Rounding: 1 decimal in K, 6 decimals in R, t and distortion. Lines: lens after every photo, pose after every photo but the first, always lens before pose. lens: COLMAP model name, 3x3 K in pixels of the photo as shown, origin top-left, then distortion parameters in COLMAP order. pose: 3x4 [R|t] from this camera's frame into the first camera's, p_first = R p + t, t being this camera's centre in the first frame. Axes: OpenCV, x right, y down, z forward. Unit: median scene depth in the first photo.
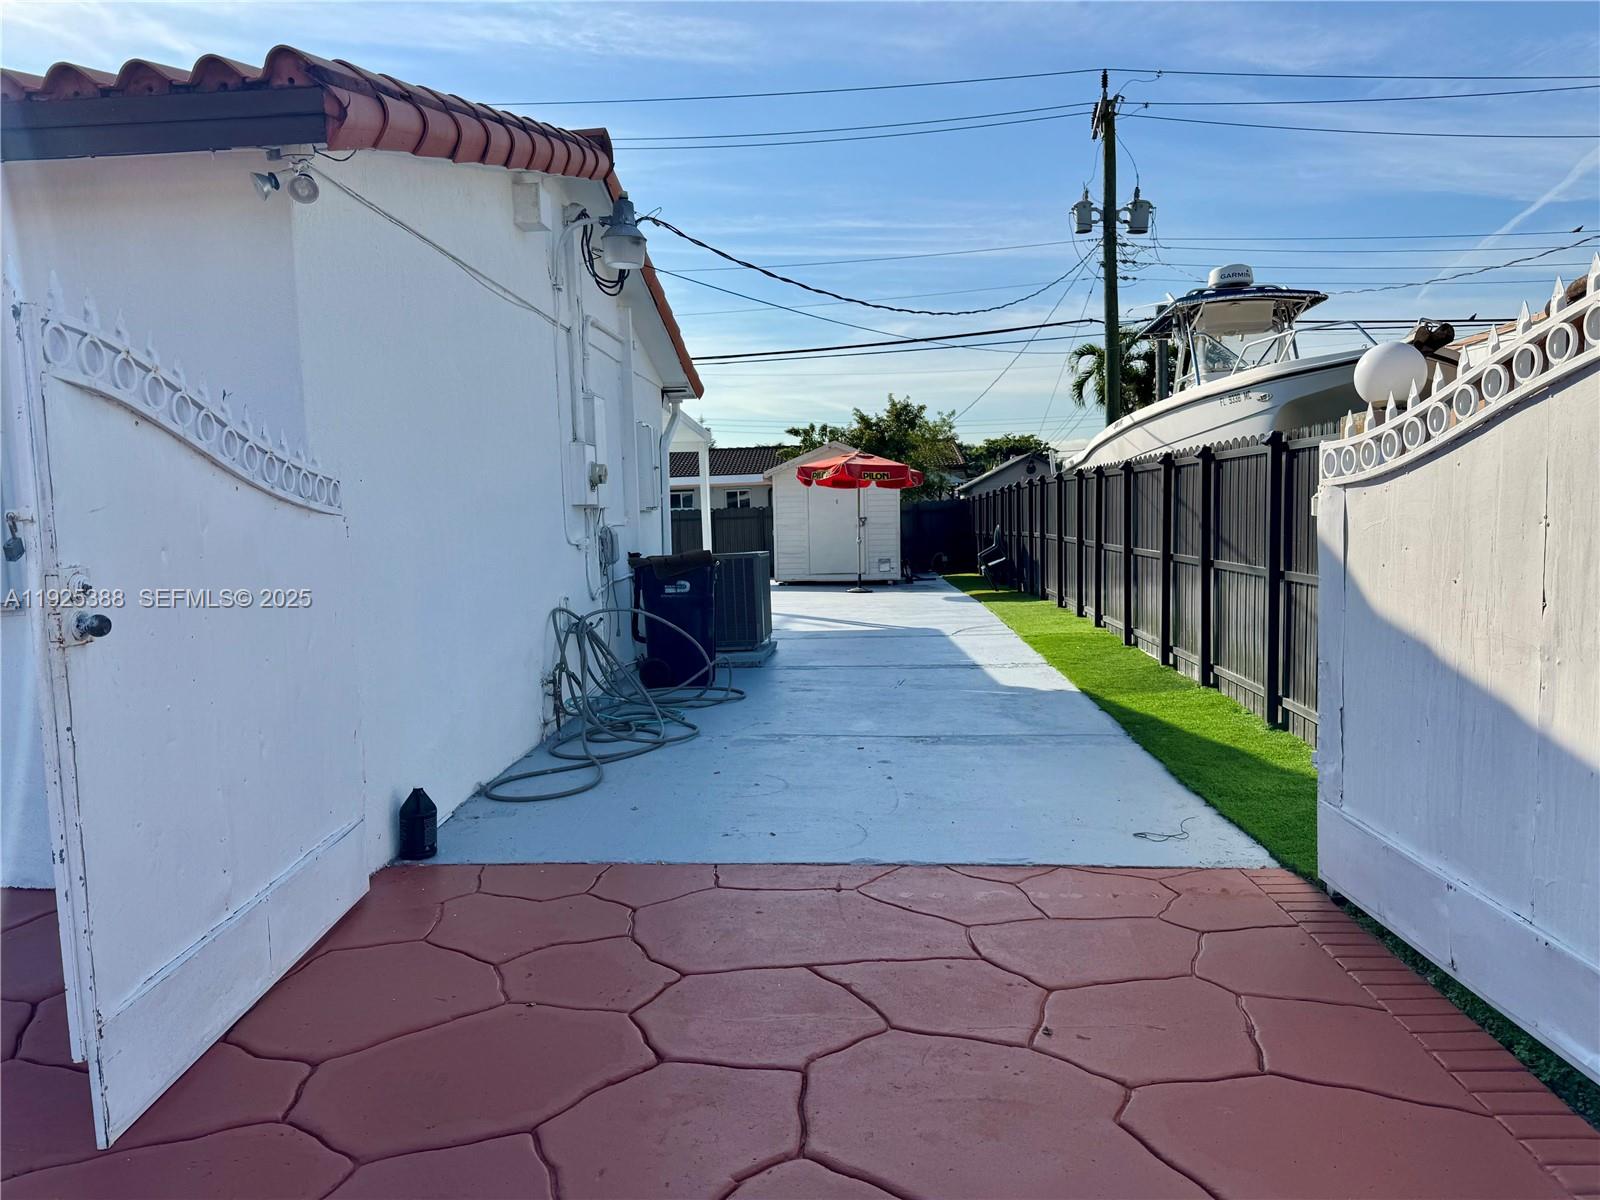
lens RADIAL K [[1123.9, 0, 797.4], [0, 1123.9, 605.2], [0, 0, 1]] dist [0.050836, -0.062970]
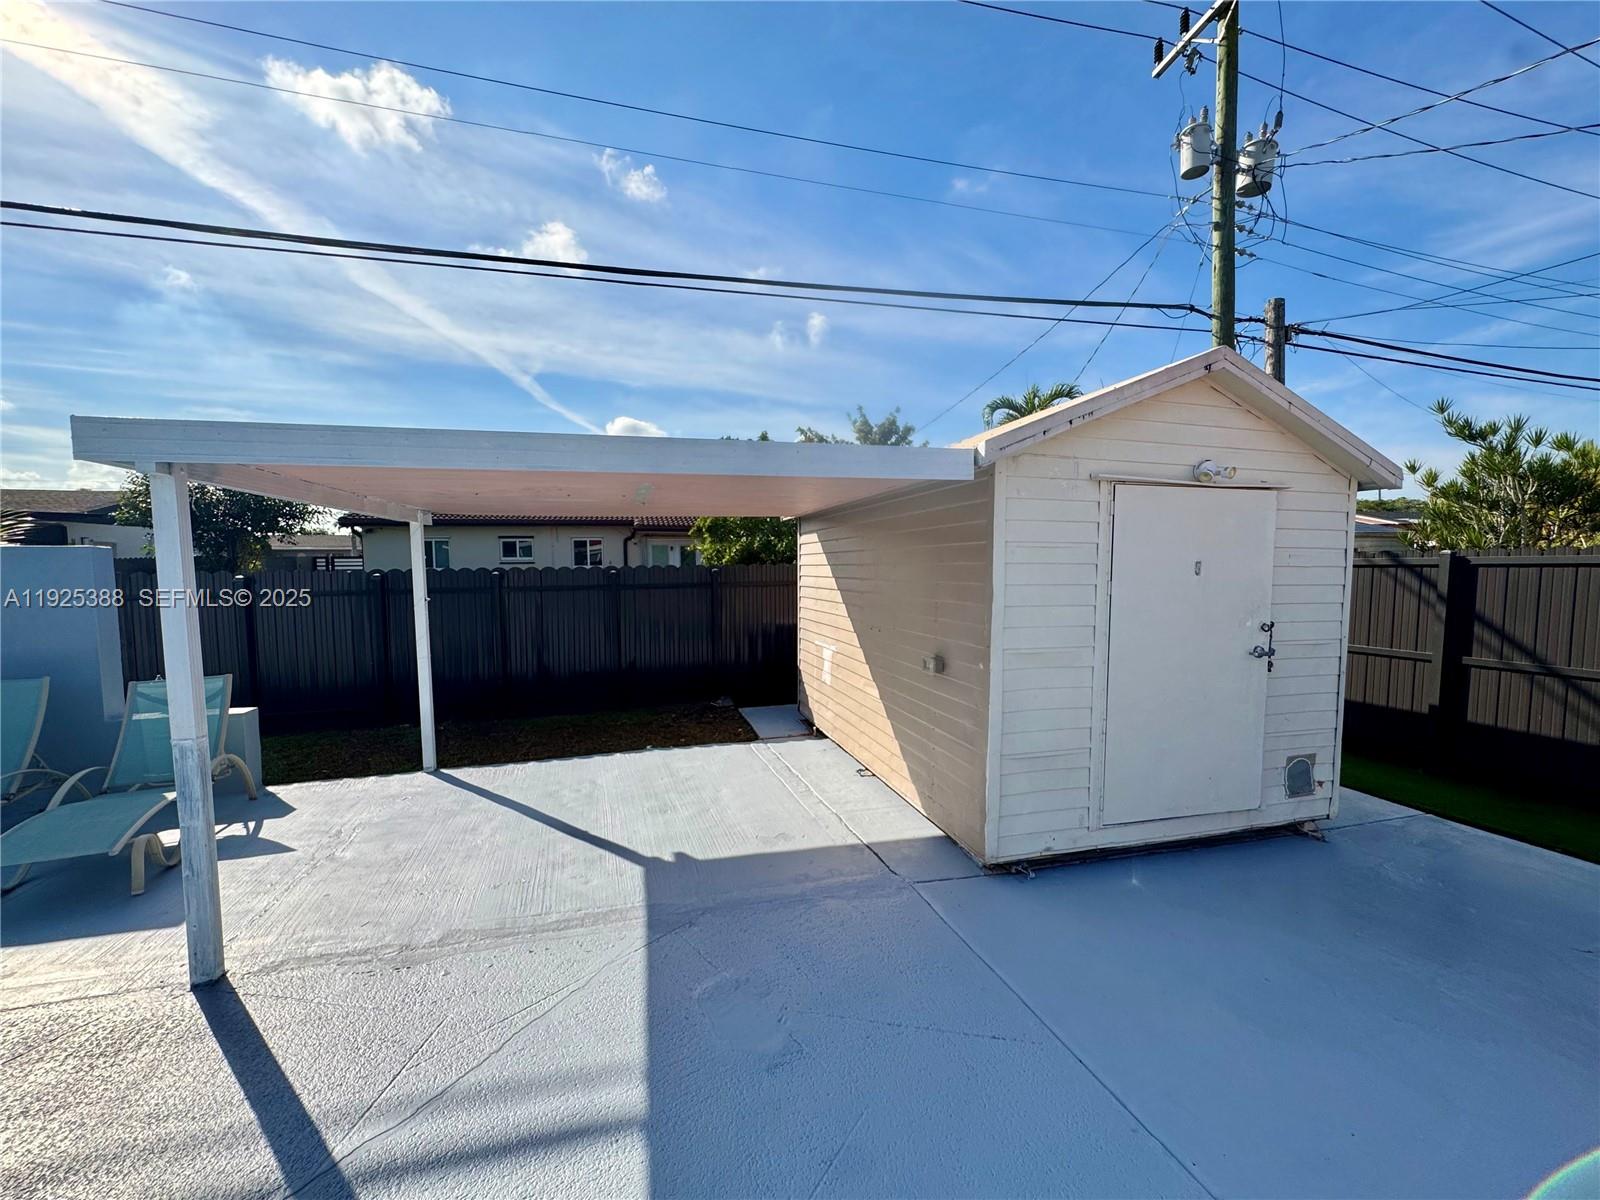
lens RADIAL K [[641.5, 0, 813.7], [0, 641.5, 598.0], [0, 0, 1]] dist [-0.005079, 0.000733]
pose [[0.944230, 0.006811, 0.329217, -0.088658], [0.001442, 0.999691, -0.024817, -0.065871], [-0.329285, 0.023908, 0.943928, 0.718675]]
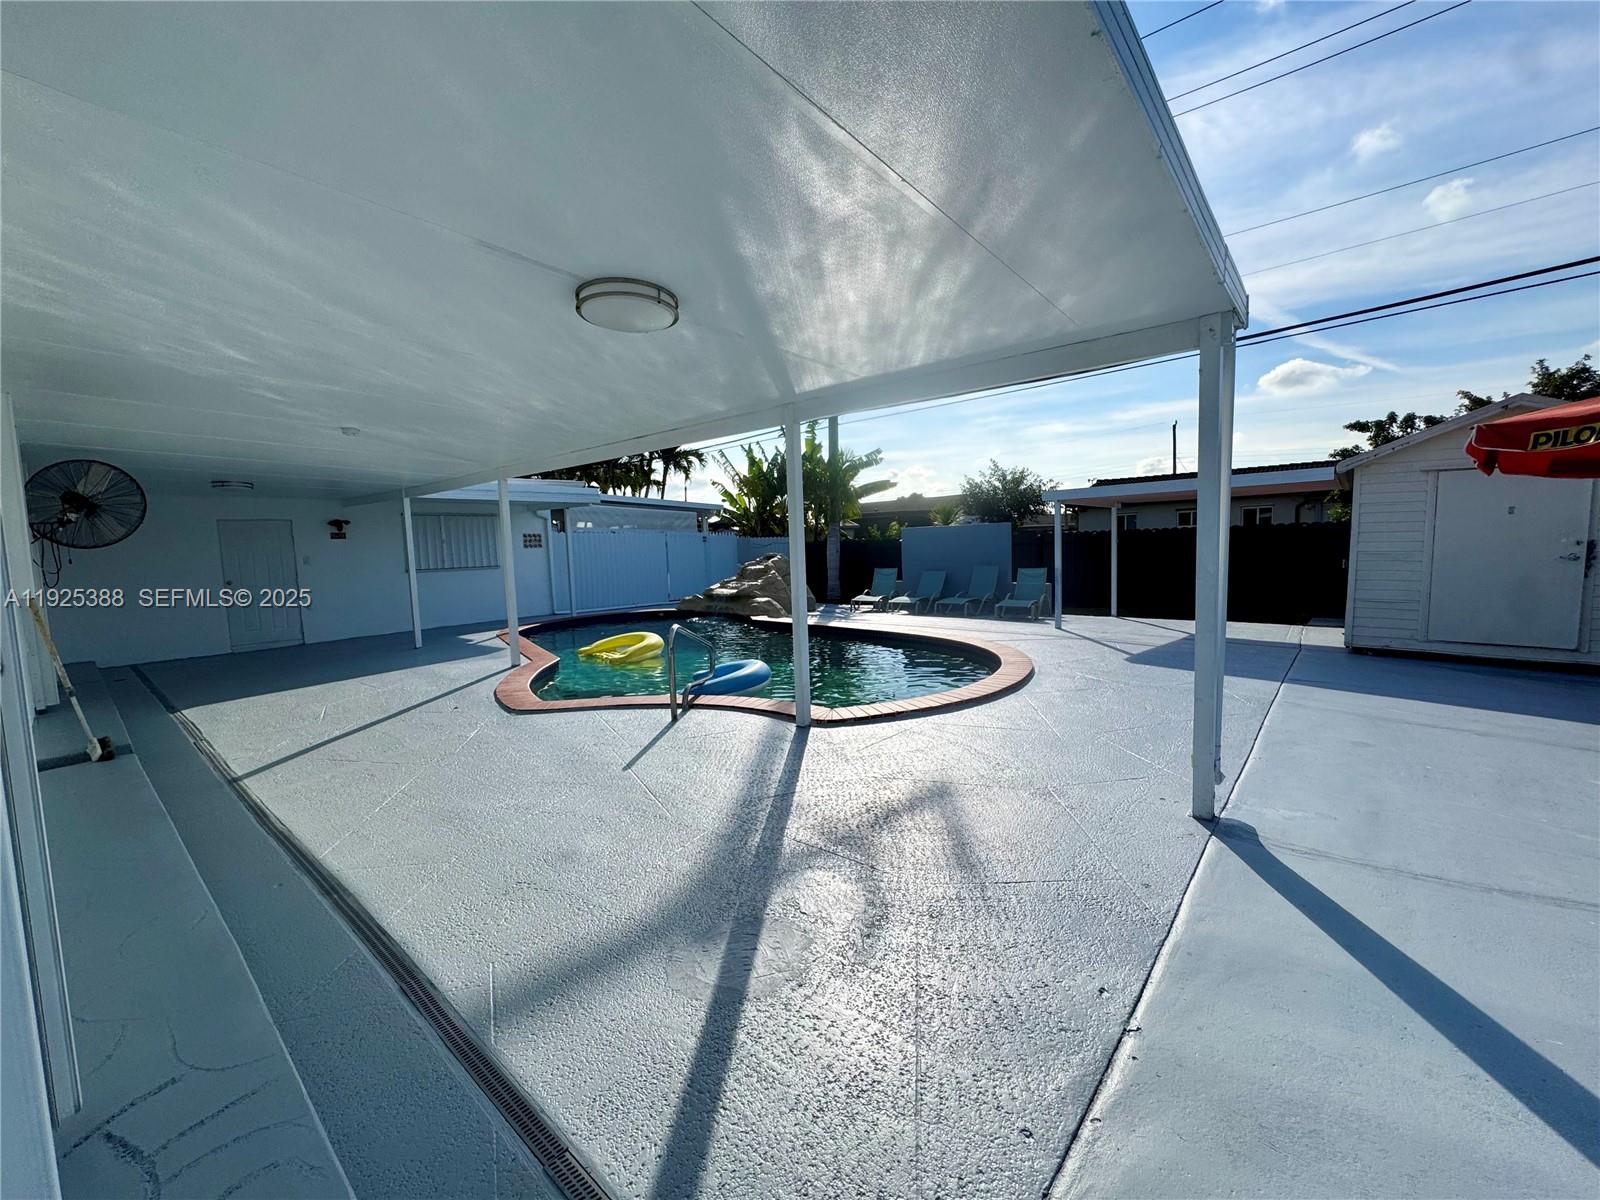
lens RADIAL K [[641.5, 0, 808.2], [0, 641.5, 592.4], [0, 0, 1]] dist [-0.005079, 0.000733]
pose [[0.793700, 0.053639, -0.605939, -0.034732], [-0.044433, 0.998556, 0.030194, -0.039073], [0.606684, 0.002958, 0.794938, 0.458224]]
